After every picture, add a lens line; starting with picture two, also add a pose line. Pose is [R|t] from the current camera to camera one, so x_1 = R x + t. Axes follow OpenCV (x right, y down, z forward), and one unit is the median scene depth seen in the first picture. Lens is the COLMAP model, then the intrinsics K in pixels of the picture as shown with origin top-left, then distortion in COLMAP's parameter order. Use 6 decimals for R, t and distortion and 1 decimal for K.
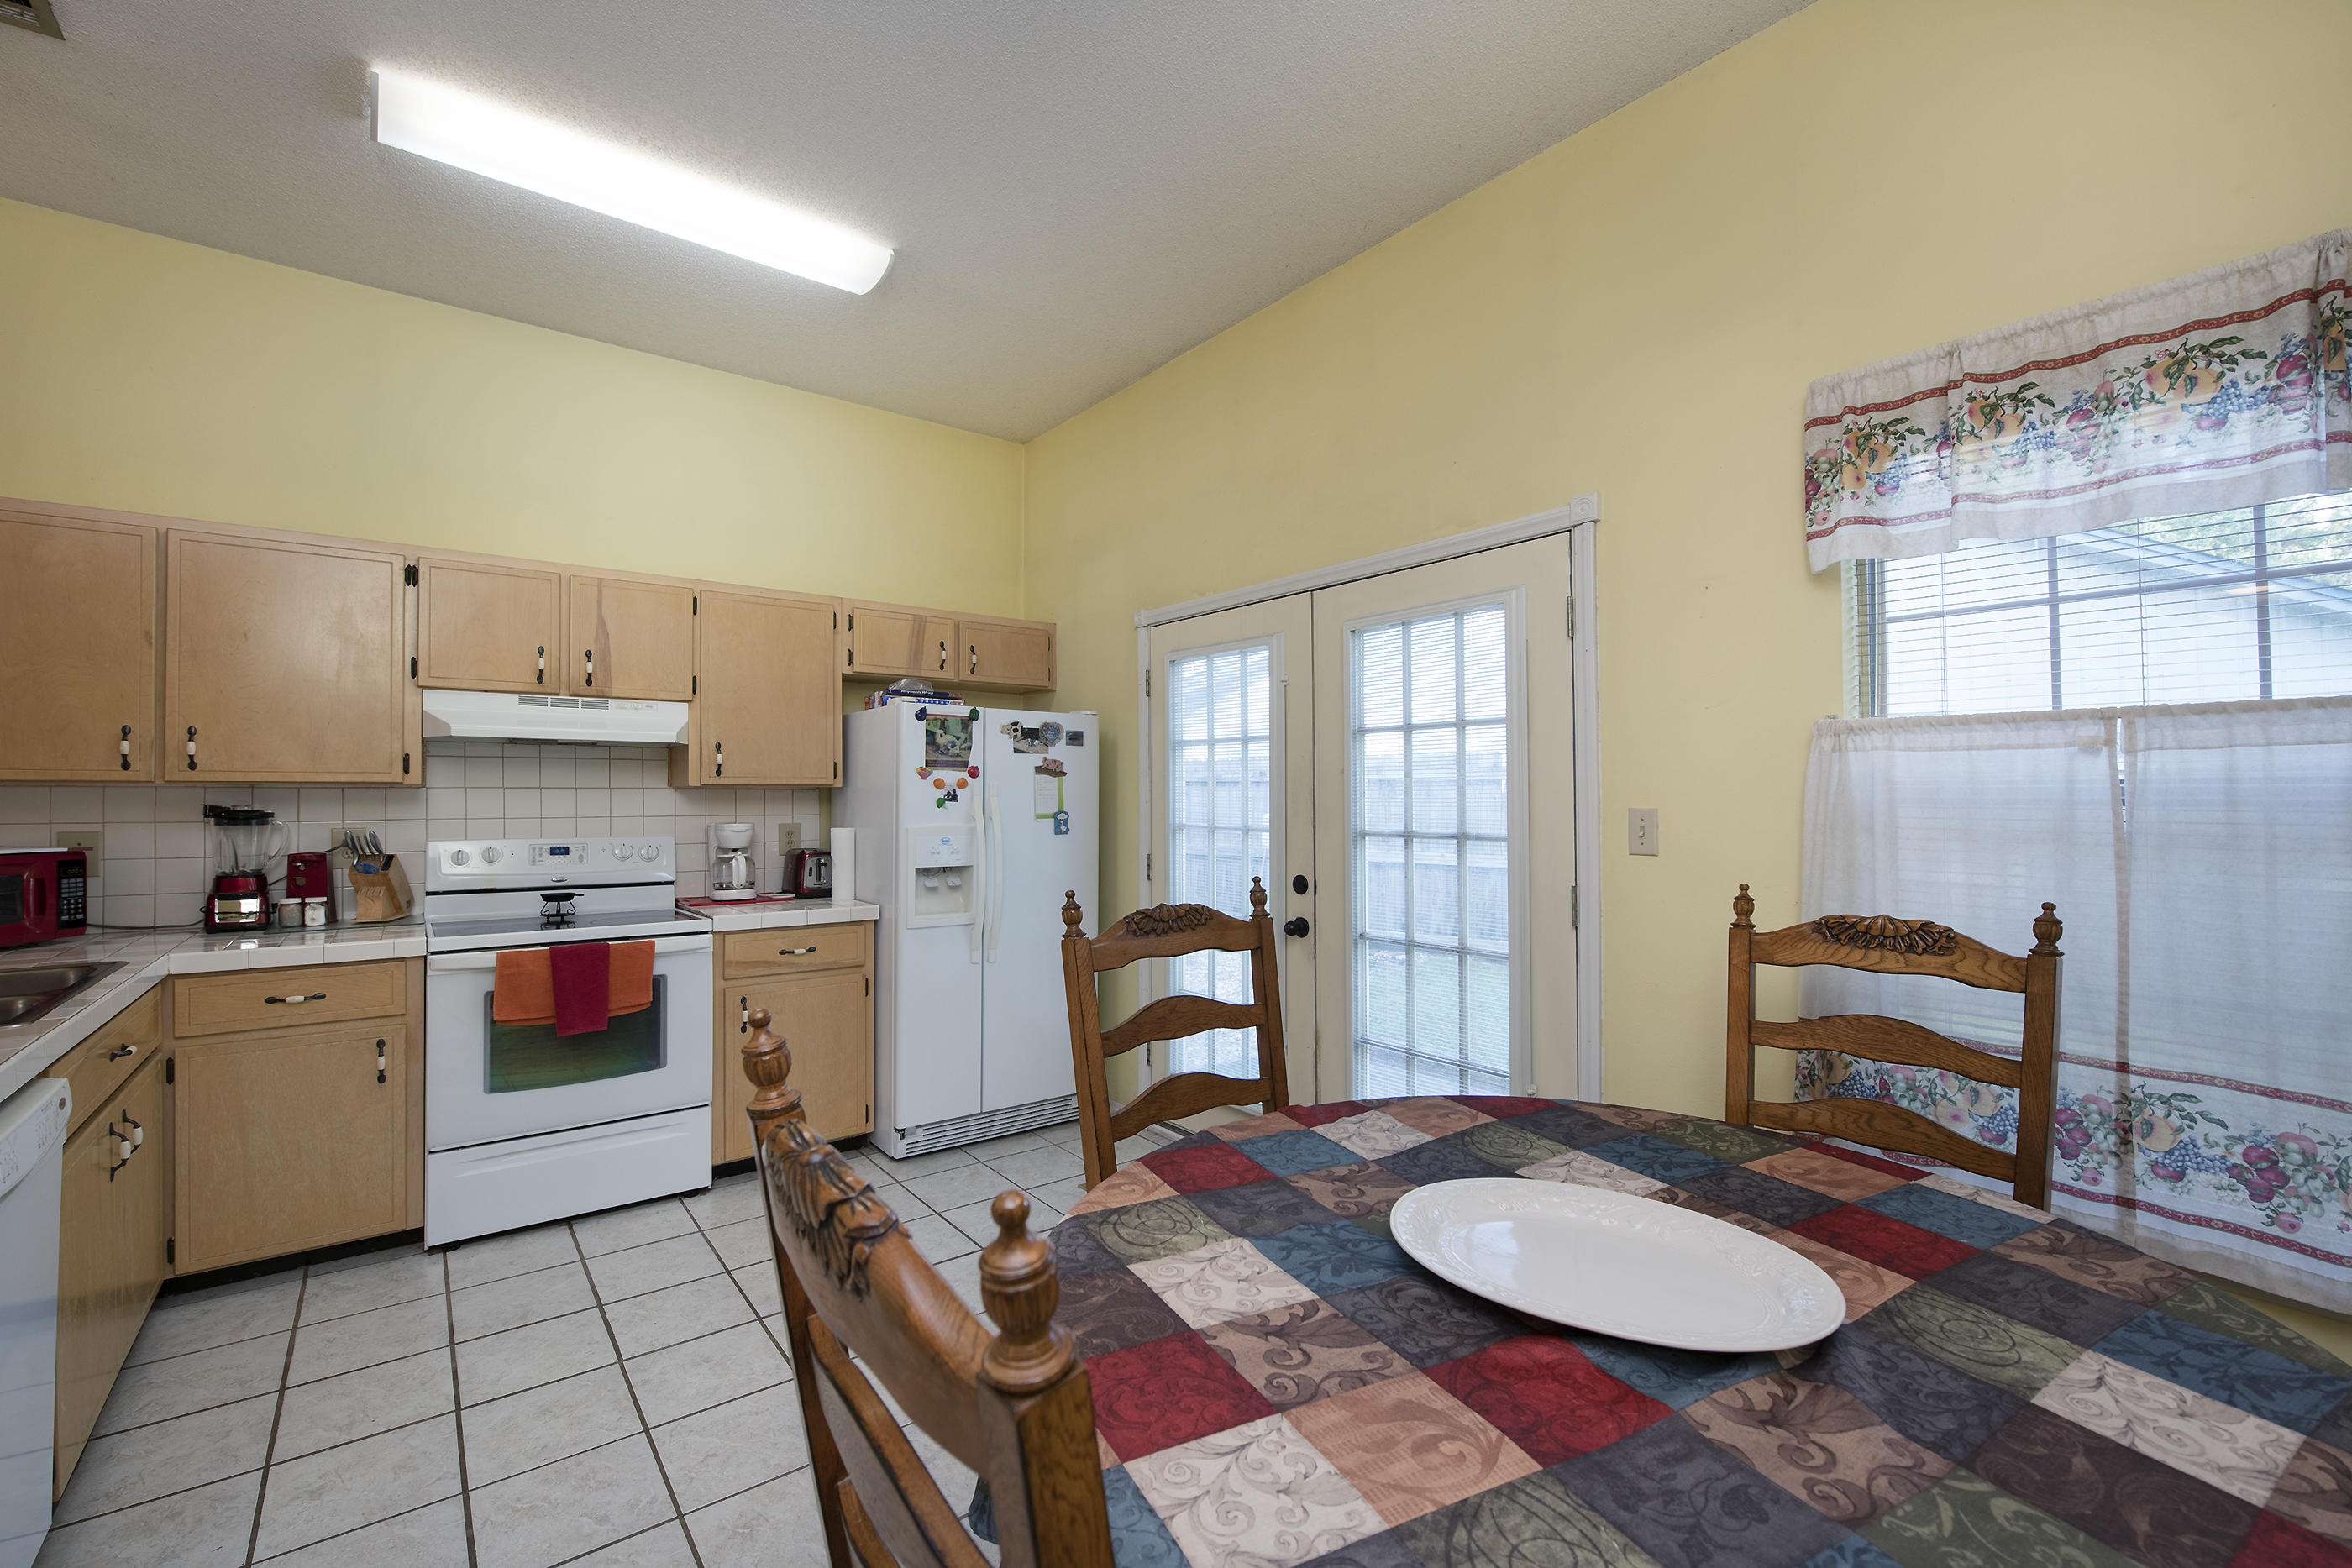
lens RADIAL K [[958.0, 0, 1184.2], [0, 958.0, 783.0], [0, 0, 1]] dist [-0.017213, -0.000689]
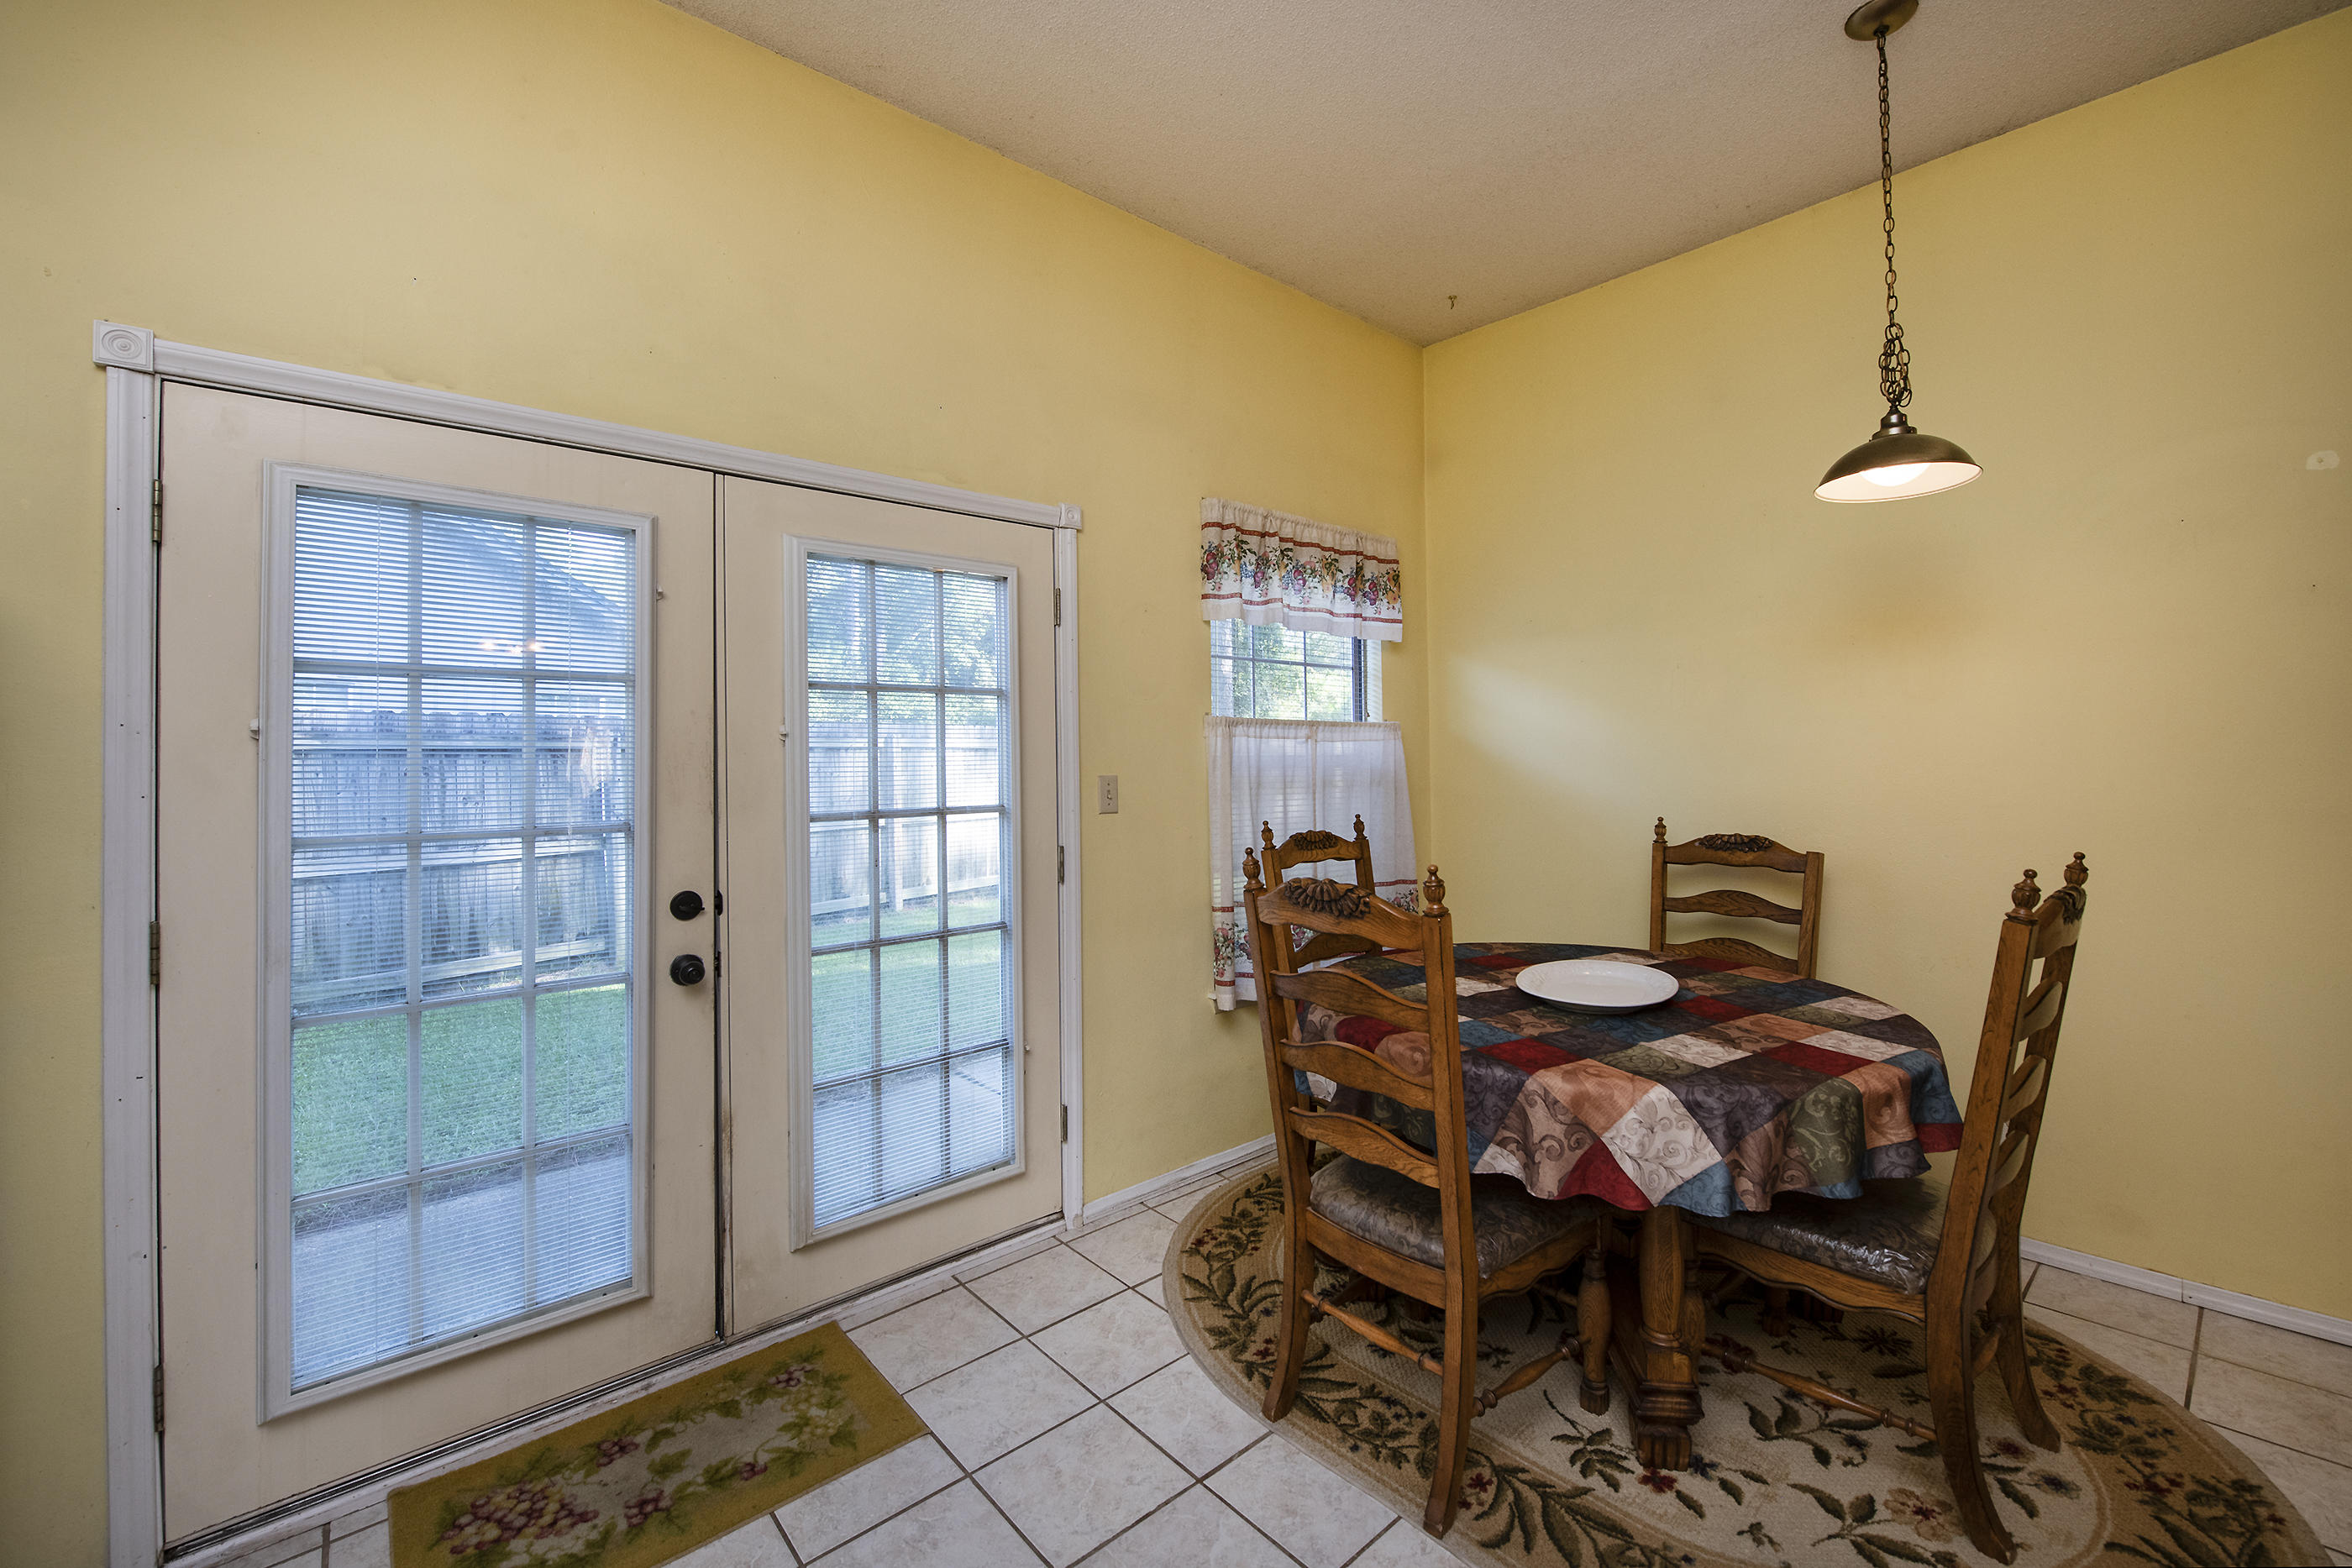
lens RADIAL K [[958.0, 0, 1173.7], [0, 958.0, 780.5], [0, 0, 1]] dist [-0.017213, -0.000689]
pose [[-0.024380, -0.021508, 0.999471, -0.910375], [-0.000880, 0.999769, 0.021493, 0.005905], [-0.999702, -0.000356, -0.024393, 1.106394]]
